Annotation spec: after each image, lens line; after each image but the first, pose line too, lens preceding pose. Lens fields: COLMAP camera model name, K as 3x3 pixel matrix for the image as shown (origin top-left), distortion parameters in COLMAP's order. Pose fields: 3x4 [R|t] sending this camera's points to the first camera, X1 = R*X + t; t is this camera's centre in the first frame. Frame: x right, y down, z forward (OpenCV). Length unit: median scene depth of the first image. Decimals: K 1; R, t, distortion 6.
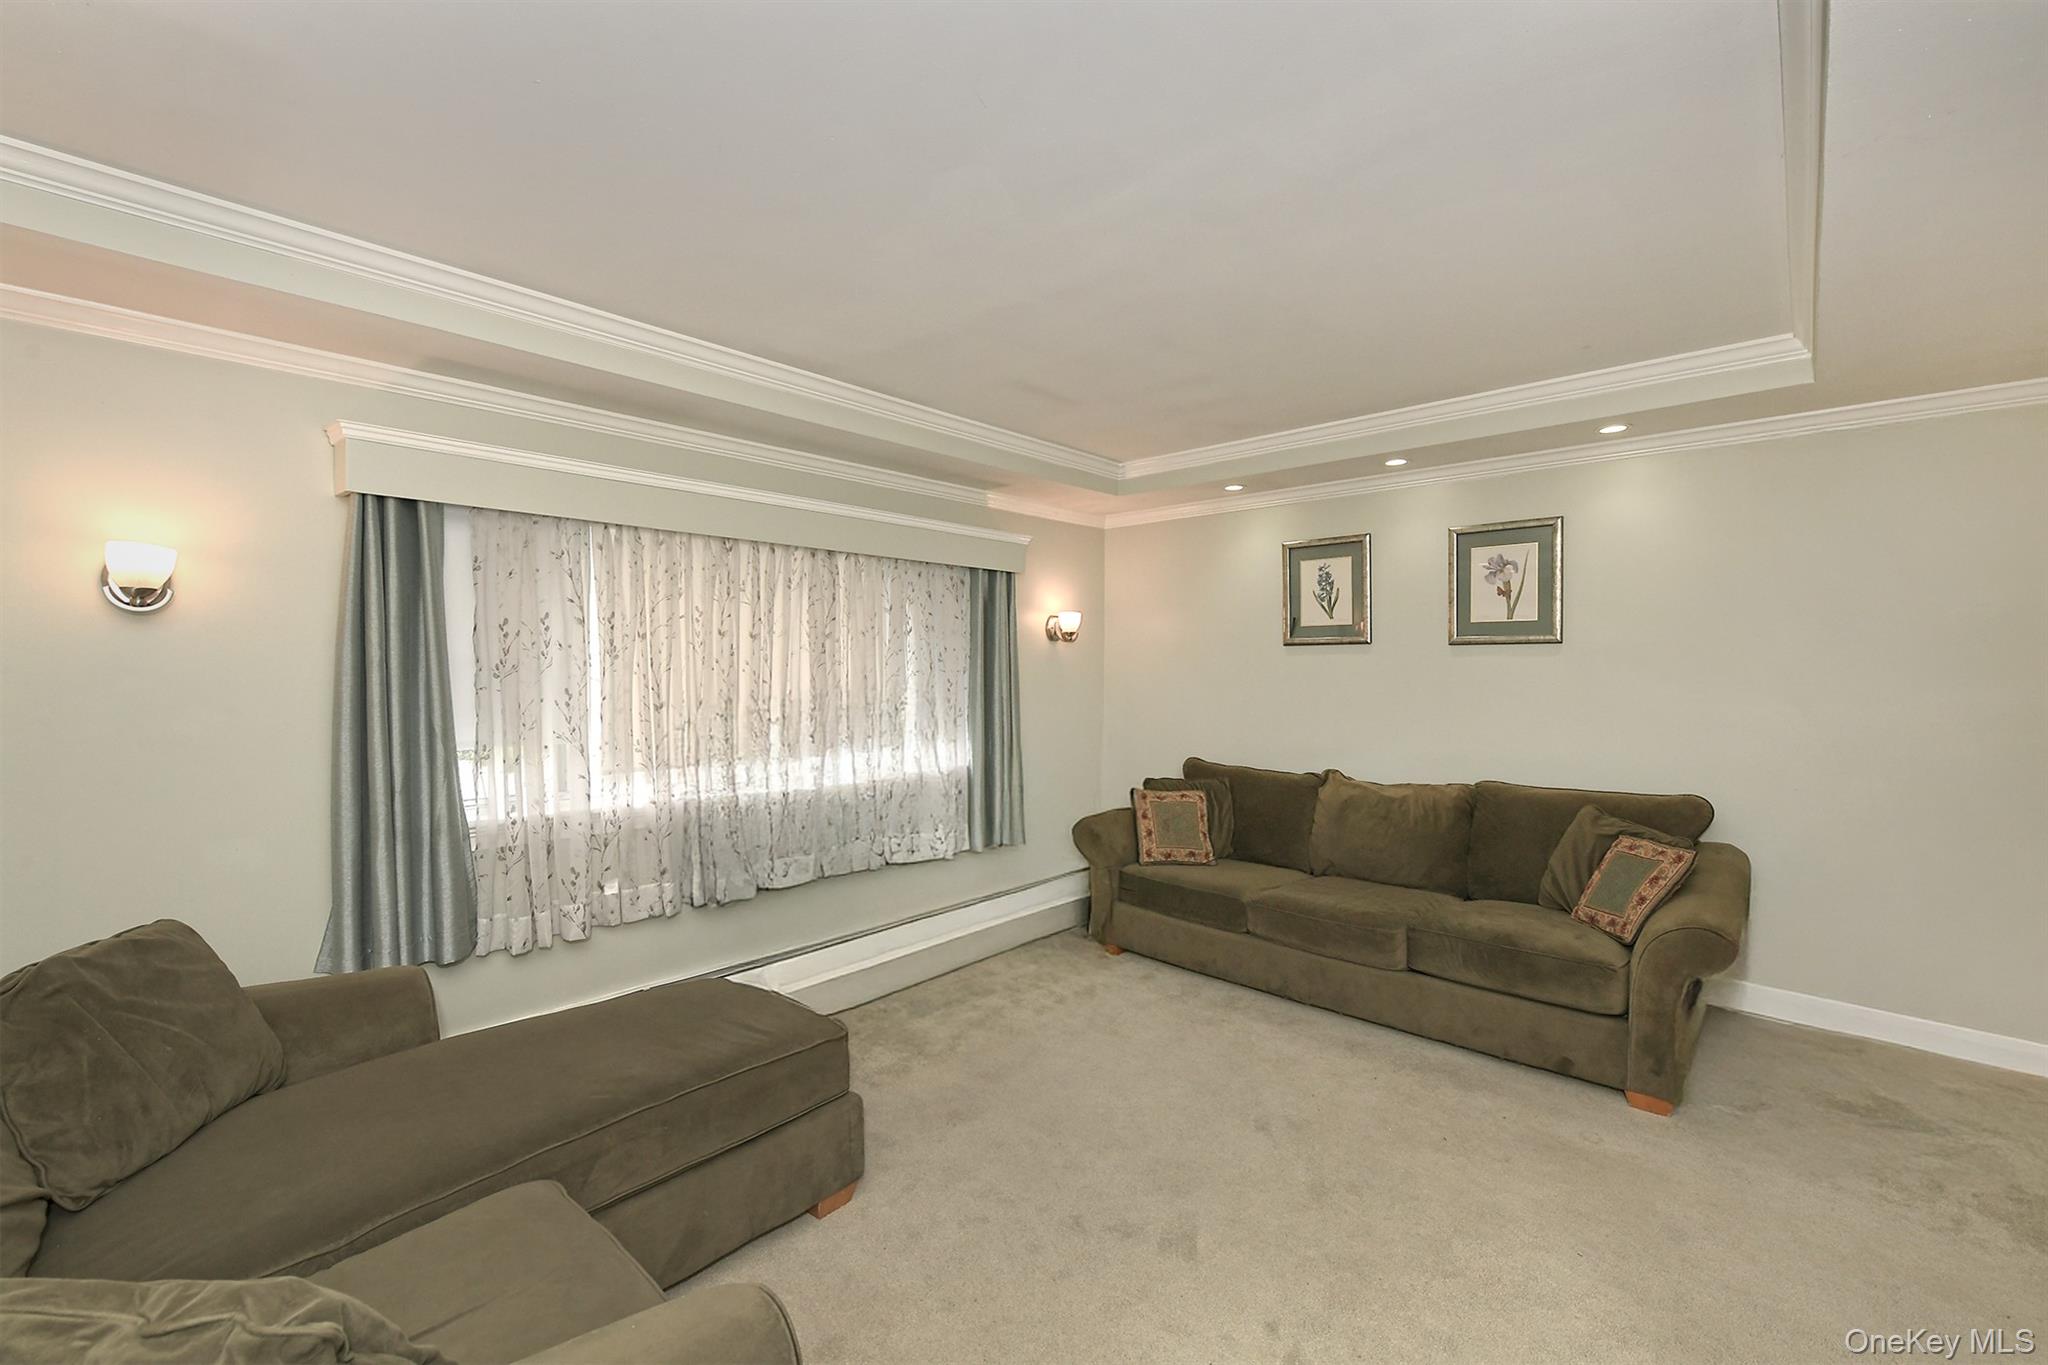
lens RADIAL K [[826.8, 0, 1011.0], [0, 826.8, 684.0], [0, 0, 1]] dist [-0.004044, 0.000165]
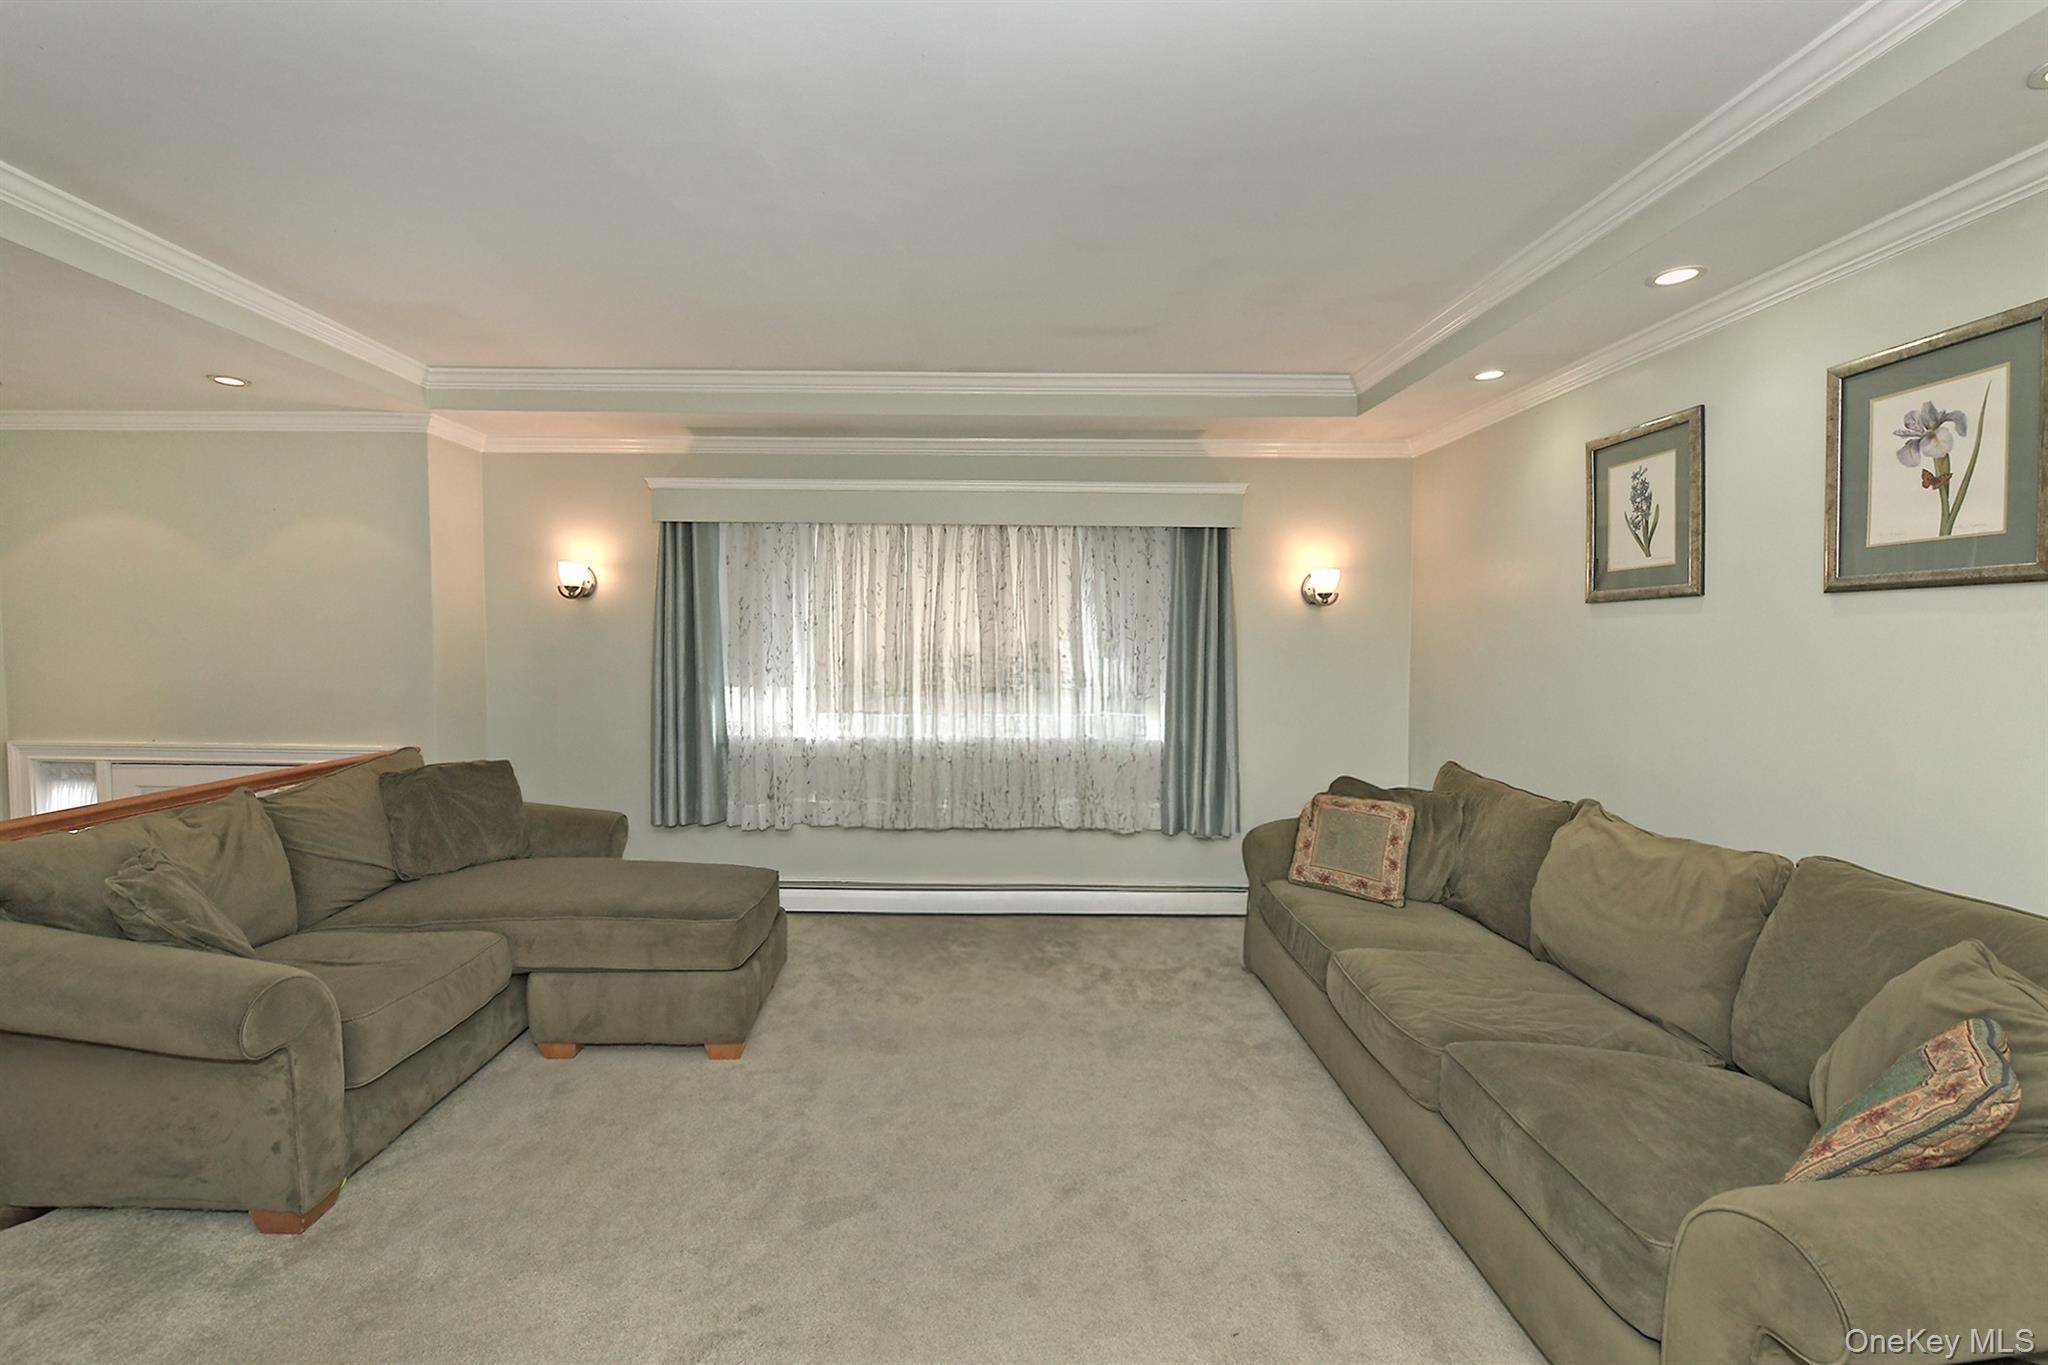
lens RADIAL K [[826.8, 0, 1010.5], [0, 826.8, 665.1], [0, 0, 1]] dist [-0.004044, 0.000165]
pose [[0.674241, 0.030005, -0.737902, 0.574020], [-0.025823, 0.999521, 0.017048, 0.002936], [0.738060, 0.007560, 0.674693, 0.269206]]
